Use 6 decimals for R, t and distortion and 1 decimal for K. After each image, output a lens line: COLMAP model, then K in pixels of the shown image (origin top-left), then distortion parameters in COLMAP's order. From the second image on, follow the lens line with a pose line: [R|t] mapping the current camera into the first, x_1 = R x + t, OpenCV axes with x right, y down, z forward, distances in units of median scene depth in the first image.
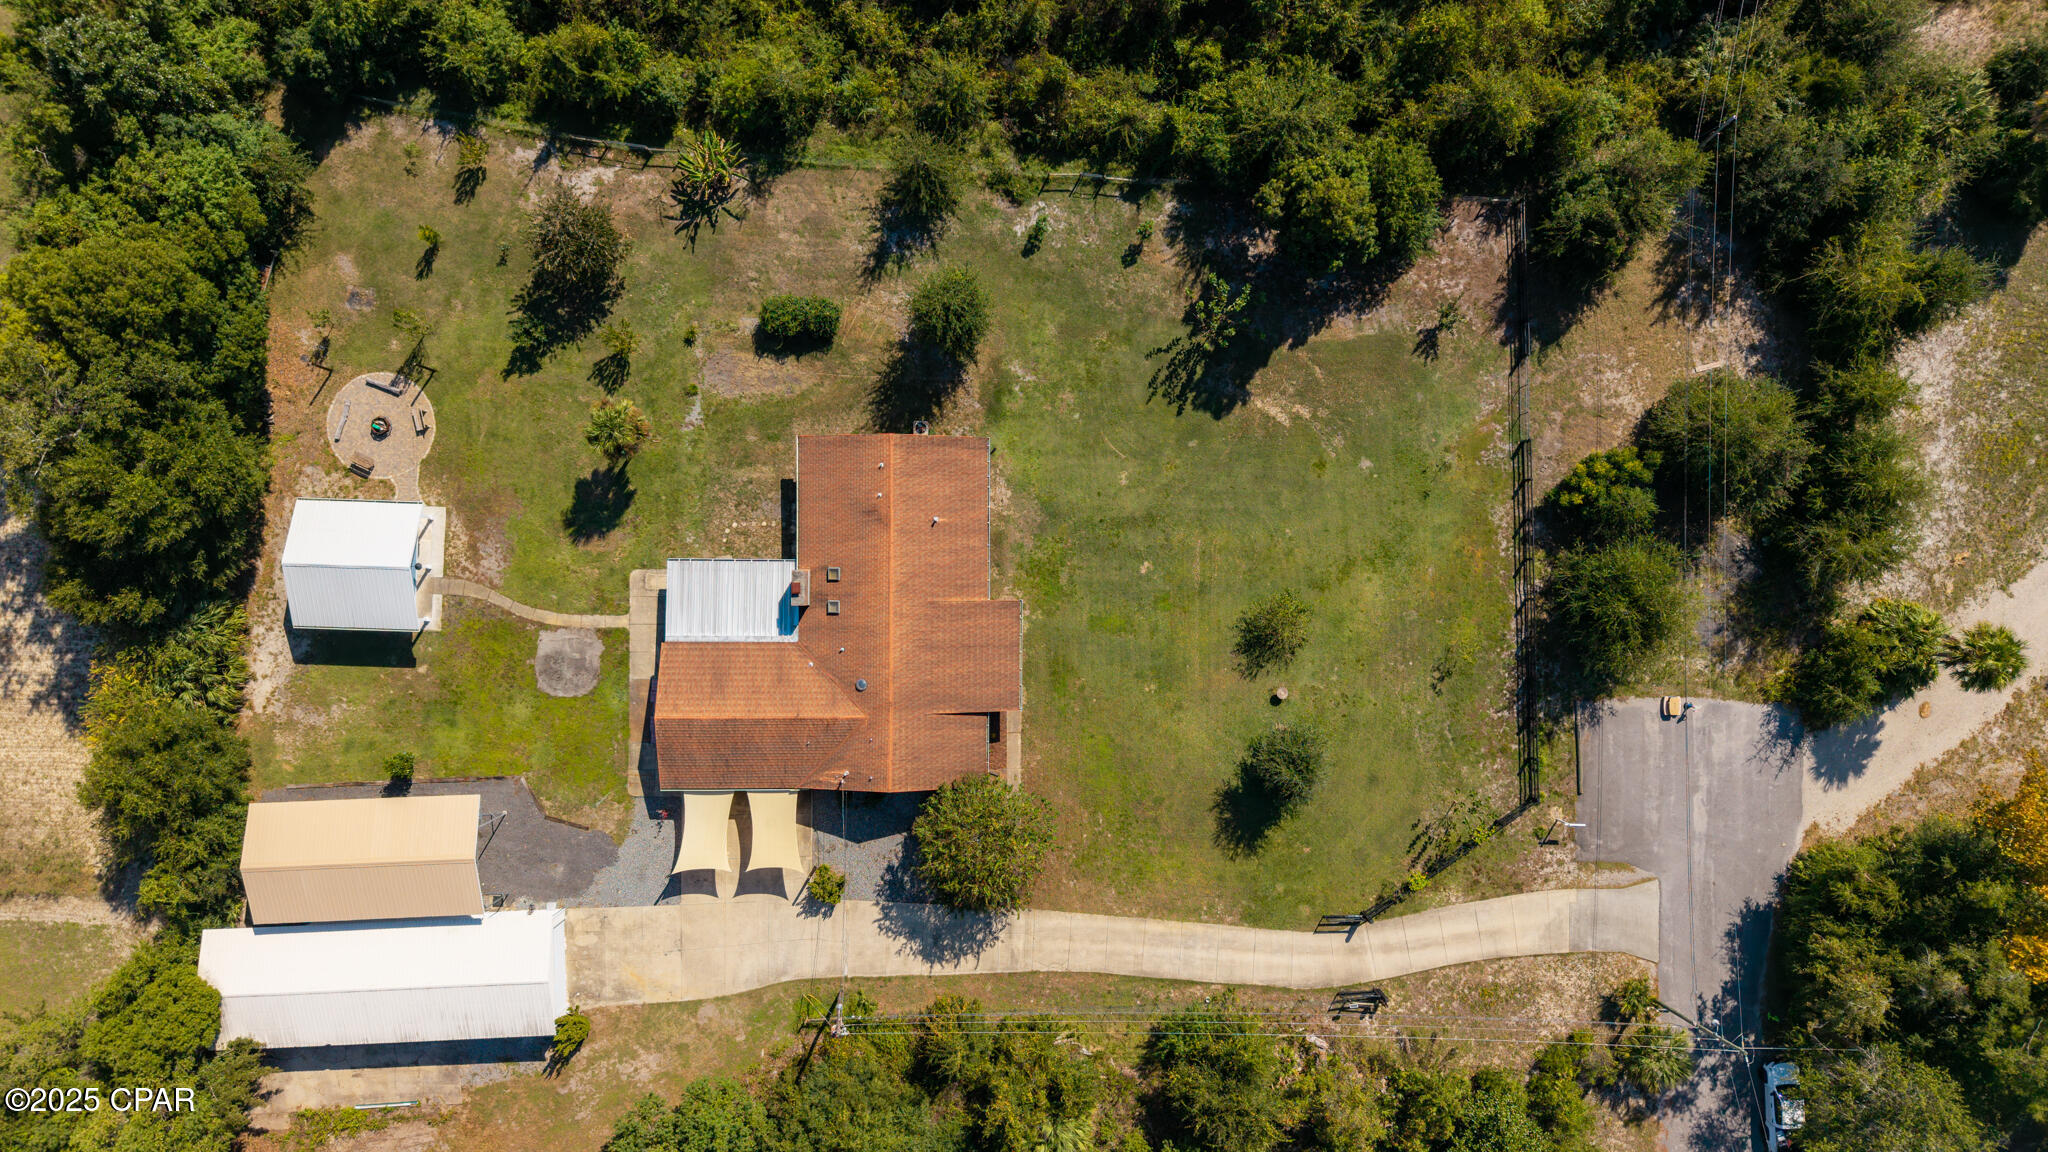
lens RADIAL K [[1333.7, 0, 1030.8], [0, 1333.7, 571.9], [0, 0, 1]] dist [0.047013, -0.049673]
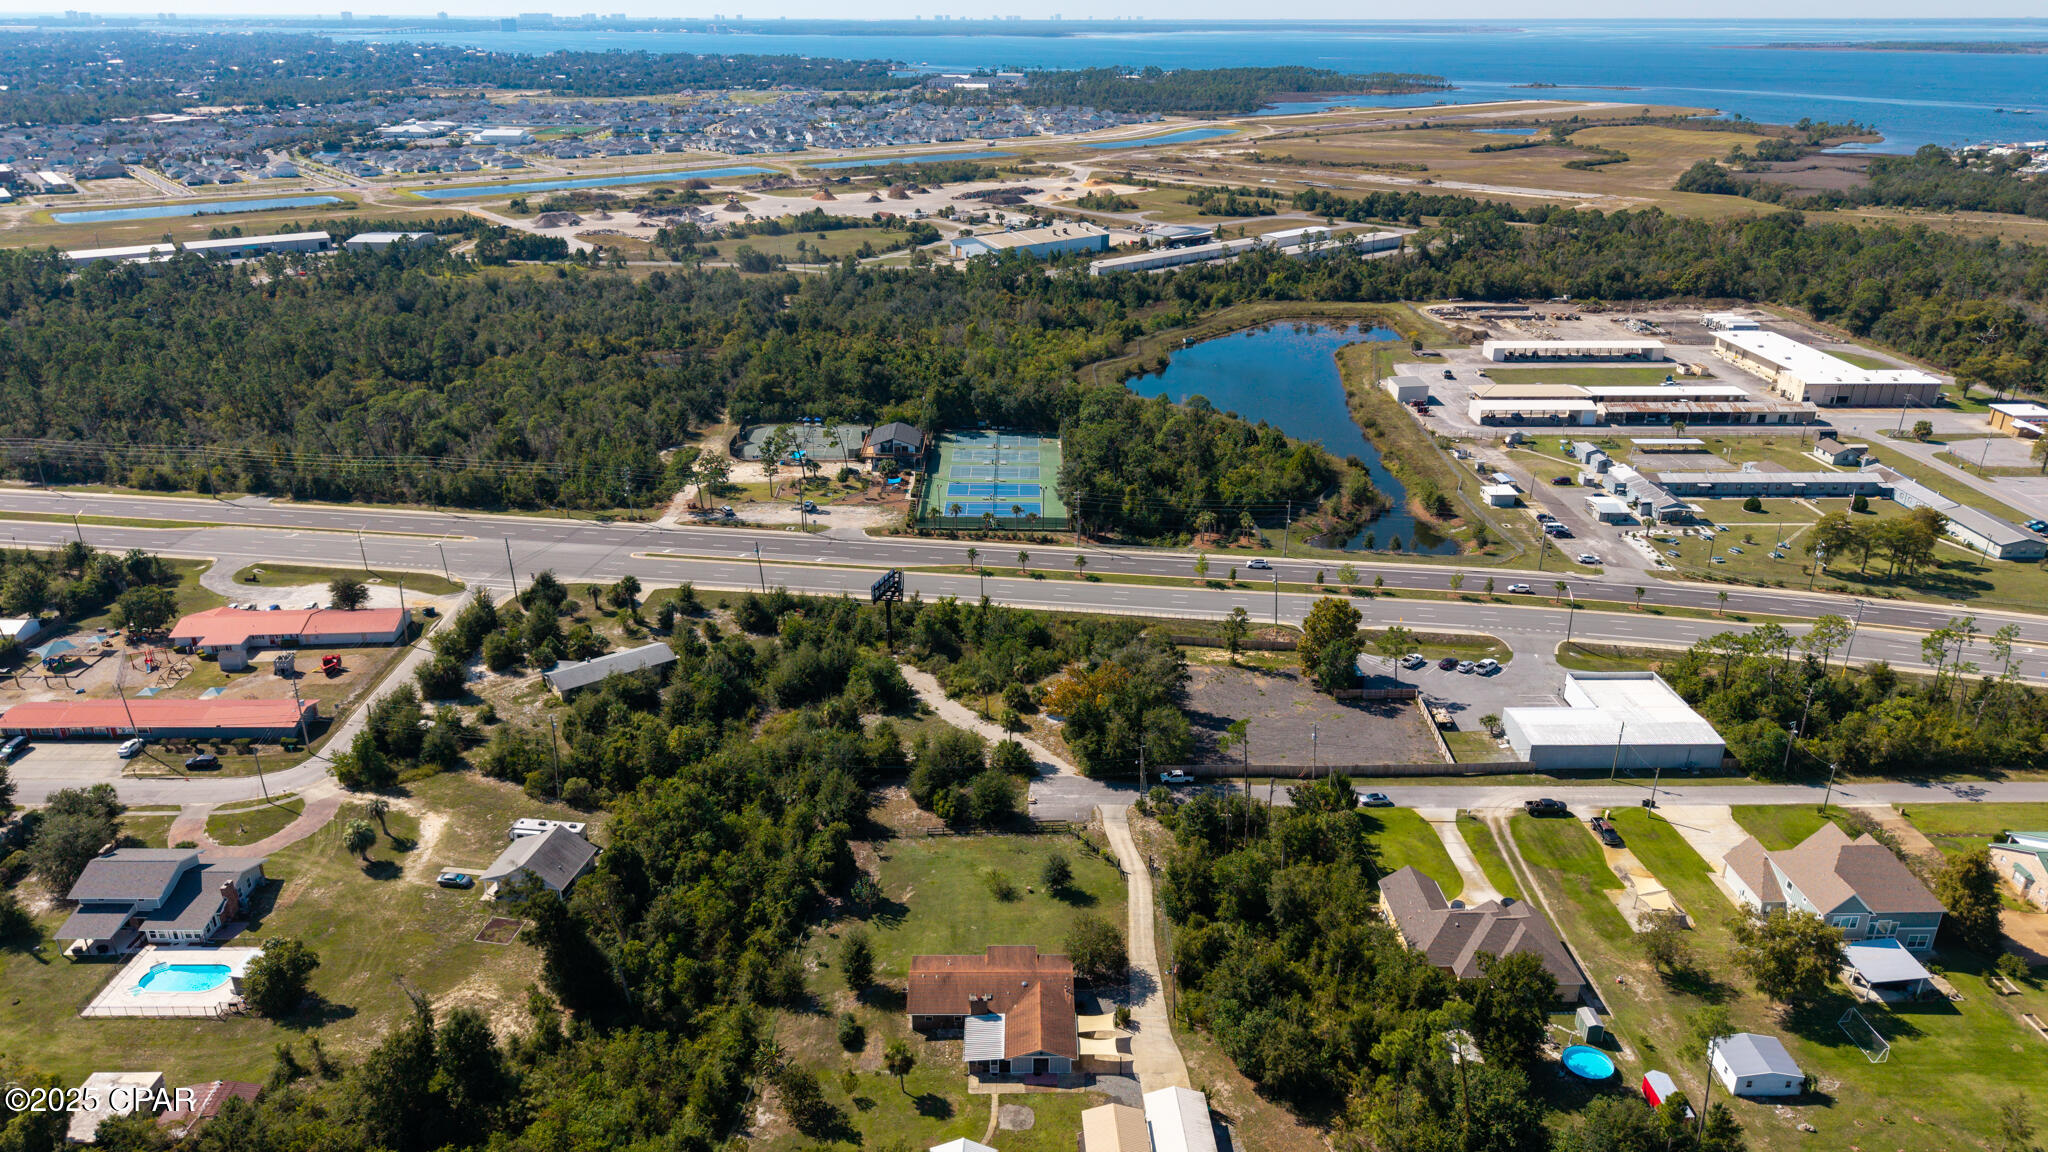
lens RADIAL K [[1333.7, 0, 1030.8], [0, 1333.7, 571.9], [0, 0, 1]] dist [0.047013, -0.049673]
pose [[-0.015863, -0.395080, 0.918510, -1.753561], [0.999873, -0.004929, 0.015149, 0.062089], [-0.001458, 0.918634, 0.395108, -0.449980]]
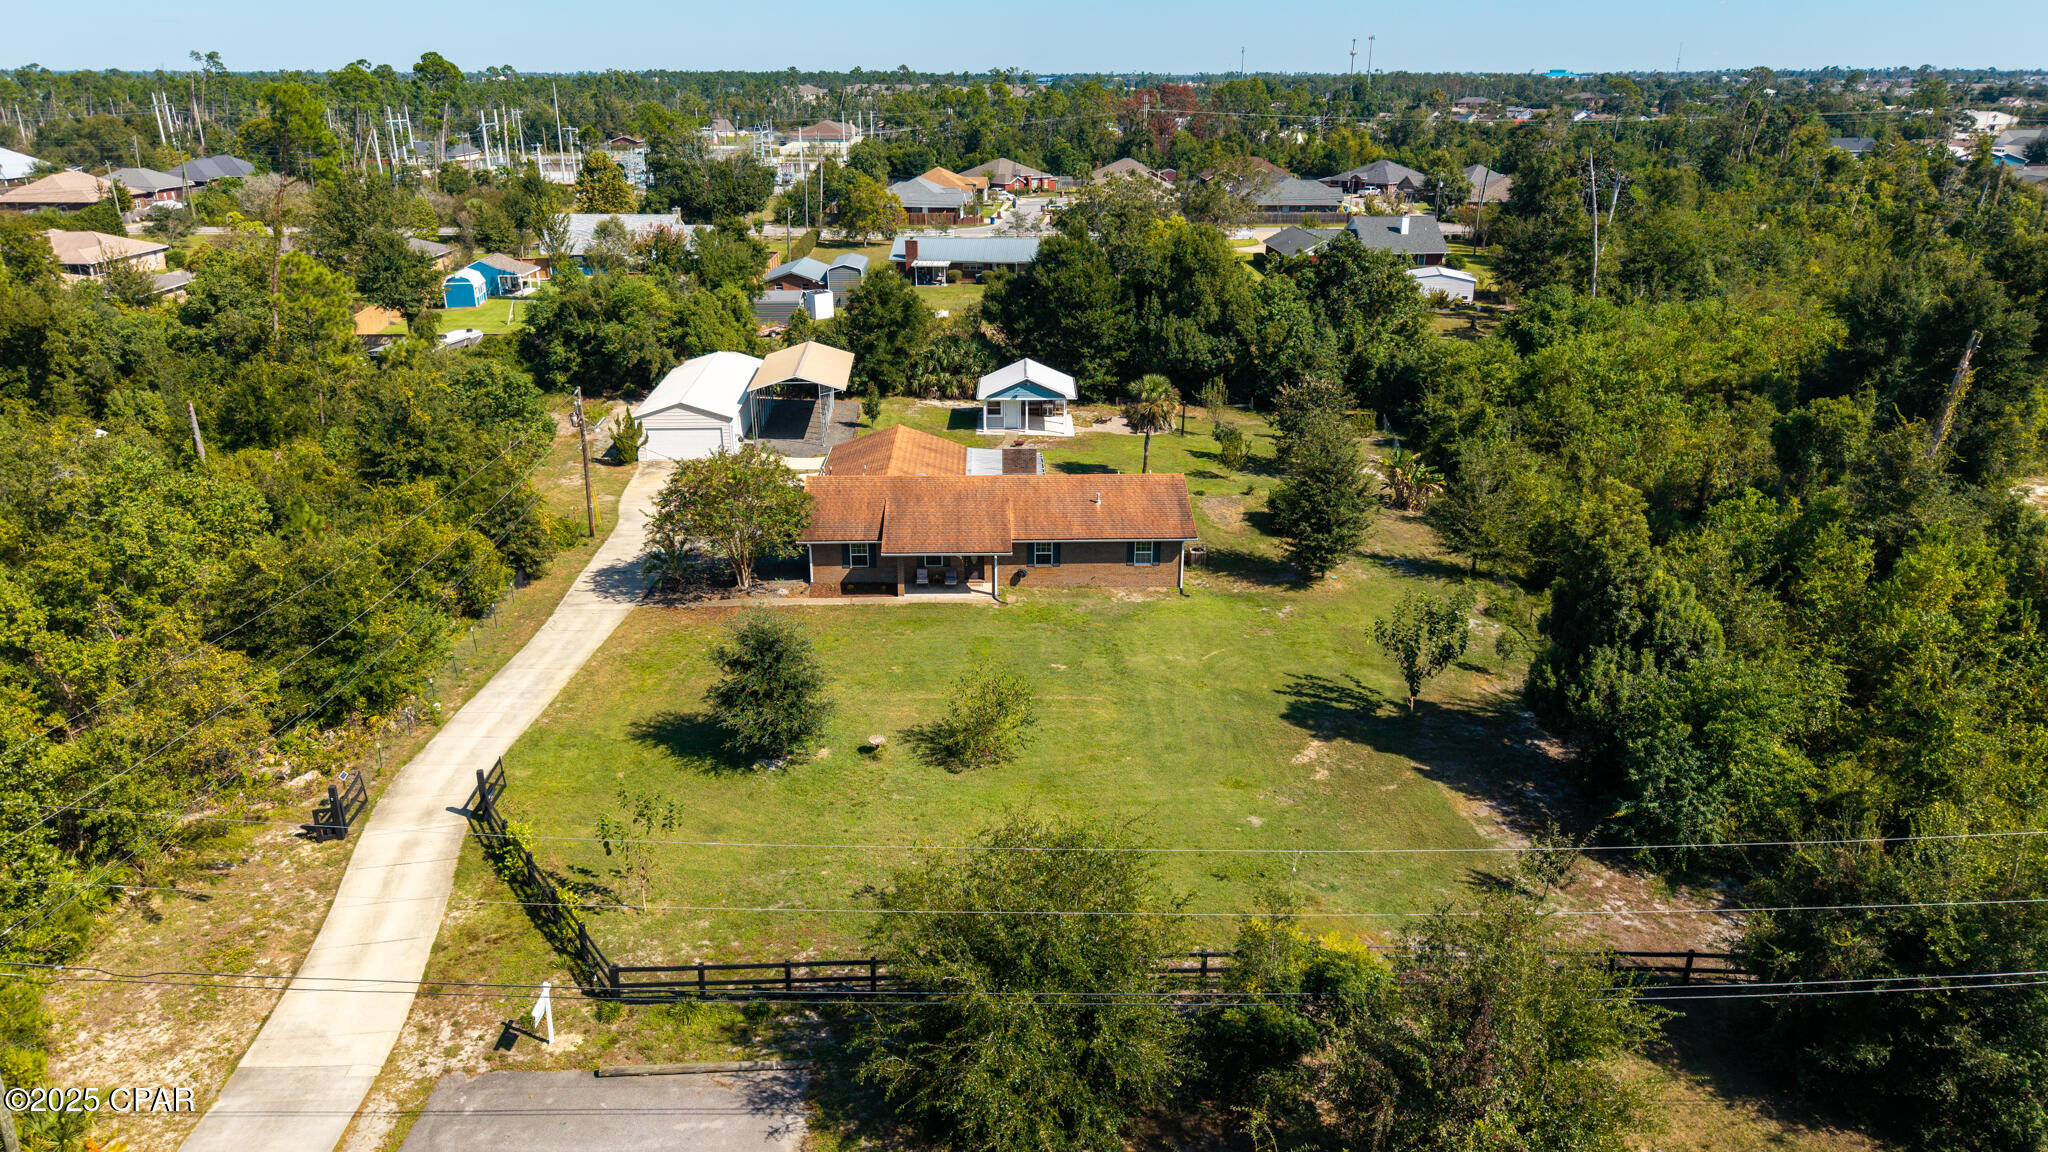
lens RADIAL K [[1348.3, 0, 1010.6], [0, 1348.3, 583.9], [0, 0, 1]] dist [0.050565, -0.054296]
pose [[0.023918, 0.337821, -0.940906, 0.770534], [-0.999707, 0.004649, -0.023744, 0.041208], [-0.003647, 0.941199, 0.337833, 0.700743]]
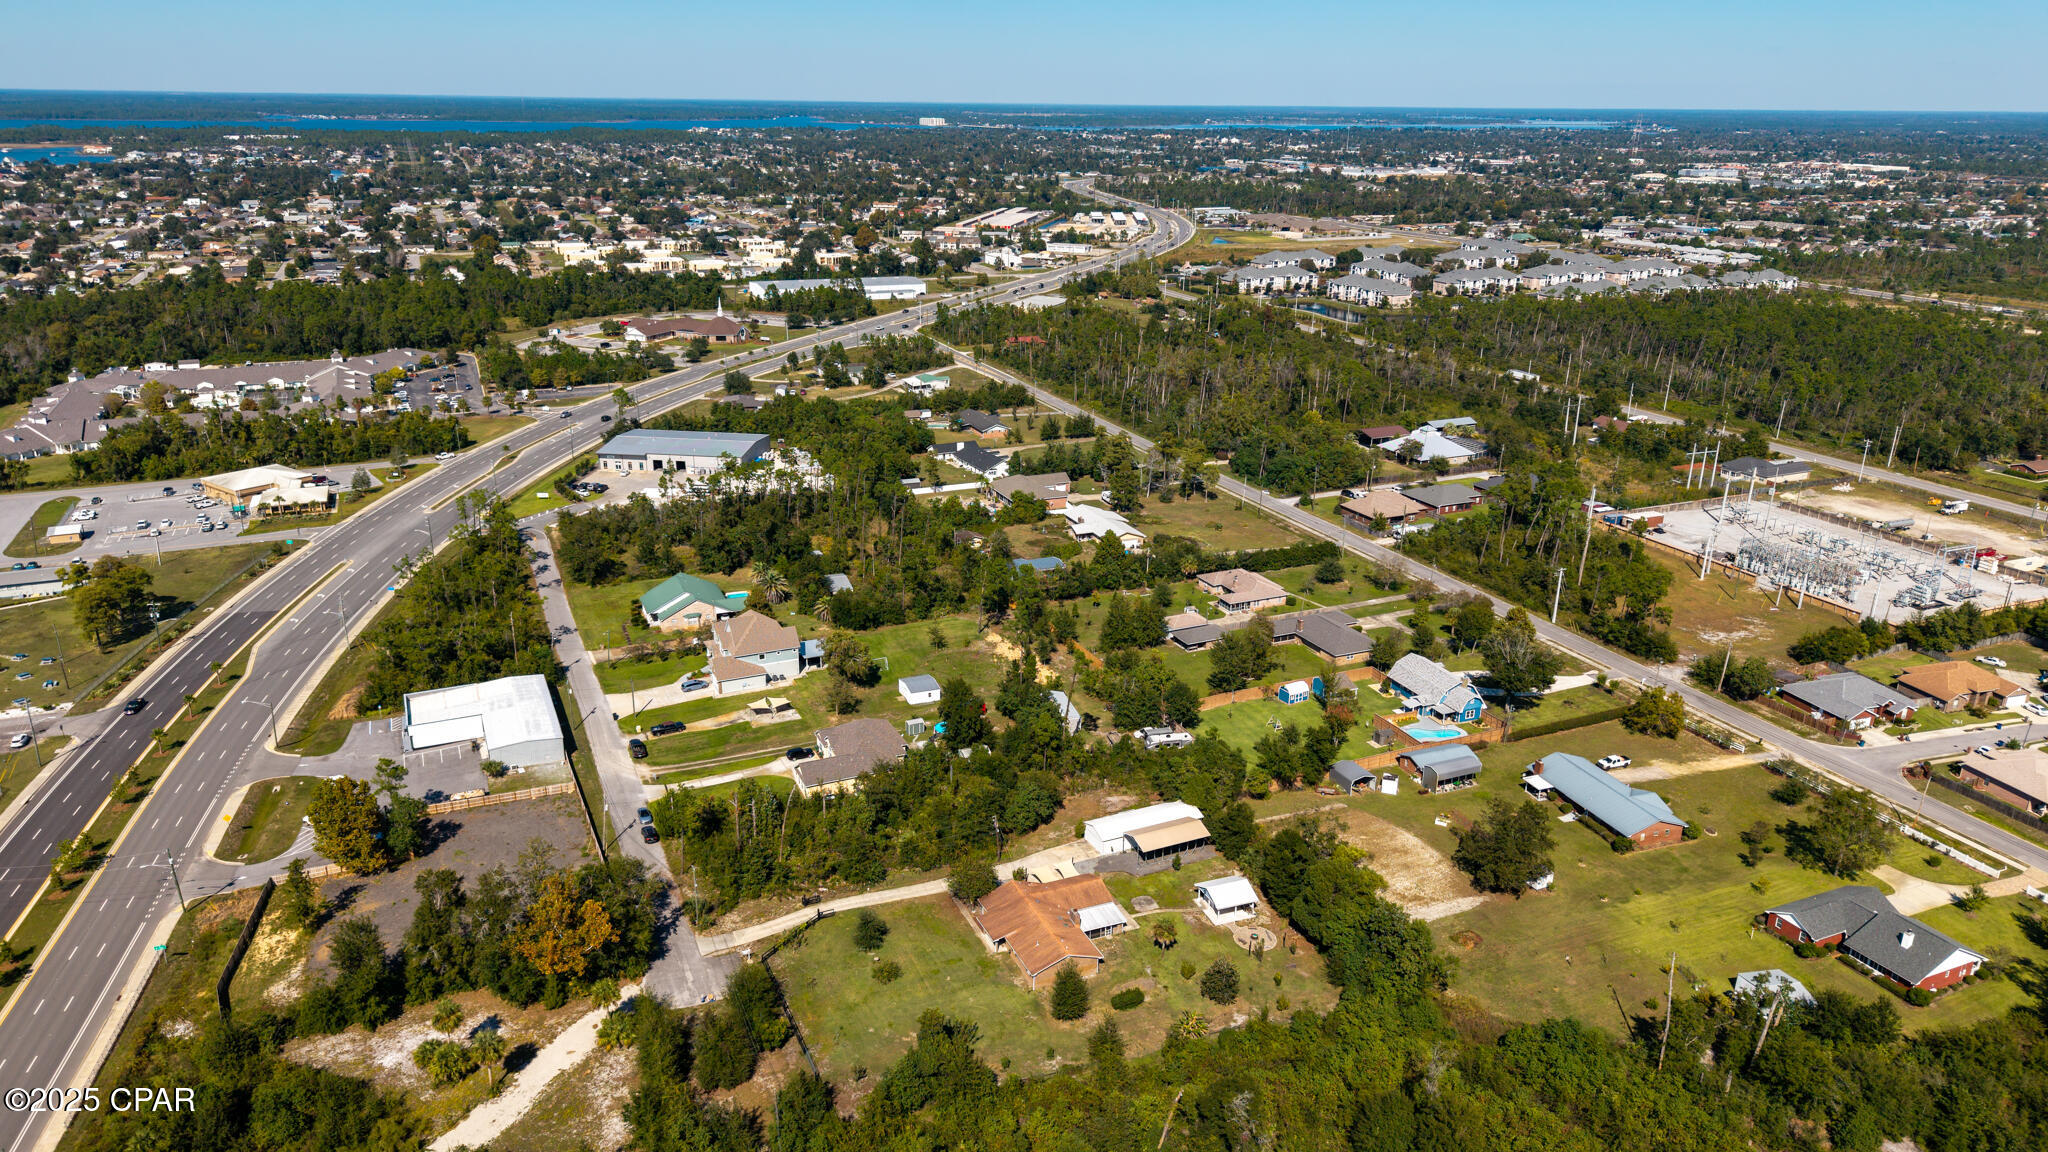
lens RADIAL K [[1348.3, 0, 1010.6], [0, 1348.3, 583.9], [0, 0, 1]] dist [0.050565, -0.054296]
pose [[-0.917231, 0.108790, -0.383213, 0.818037], [-0.397532, -0.311819, 0.862982, -1.870321], [-0.025609, 0.943893, 0.329258, -0.433924]]
